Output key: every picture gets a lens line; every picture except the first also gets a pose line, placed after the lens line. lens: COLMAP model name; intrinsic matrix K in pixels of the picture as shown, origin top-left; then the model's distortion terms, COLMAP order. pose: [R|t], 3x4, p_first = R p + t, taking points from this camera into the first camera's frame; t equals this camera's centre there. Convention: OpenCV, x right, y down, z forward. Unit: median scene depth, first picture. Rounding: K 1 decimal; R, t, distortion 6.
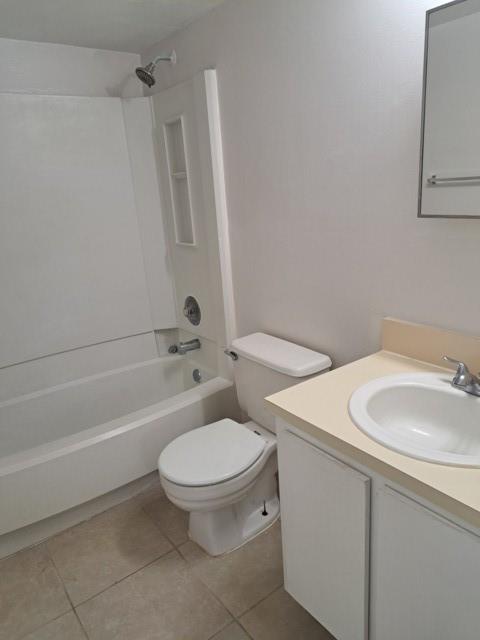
lens RADIAL K [[470.2, 0, 240.7], [0, 470.2, 321.5], [0, 0, 1]] dist [0.043934, -0.005235]
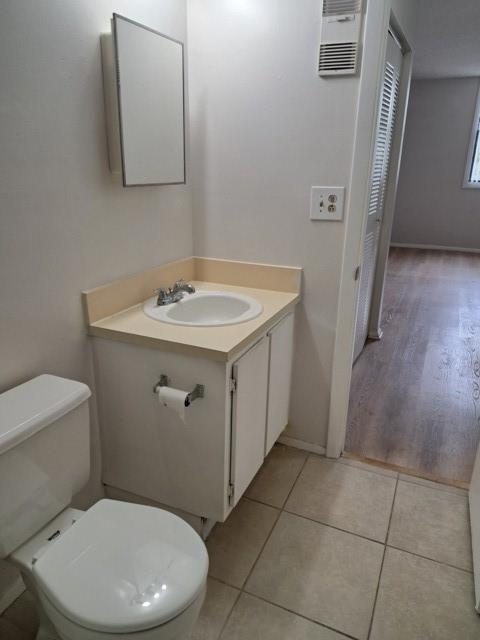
lens RADIAL K [[470.2, 0, 238.3], [0, 470.2, 317.4], [0, 0, 1]] dist [0.043934, -0.005235]
pose [[-0.497866, -0.216932, 0.839685, -0.743112], [0.260344, 0.886171, 0.383305, -0.273855], [-0.827255, 0.409441, -0.384717, 1.191502]]
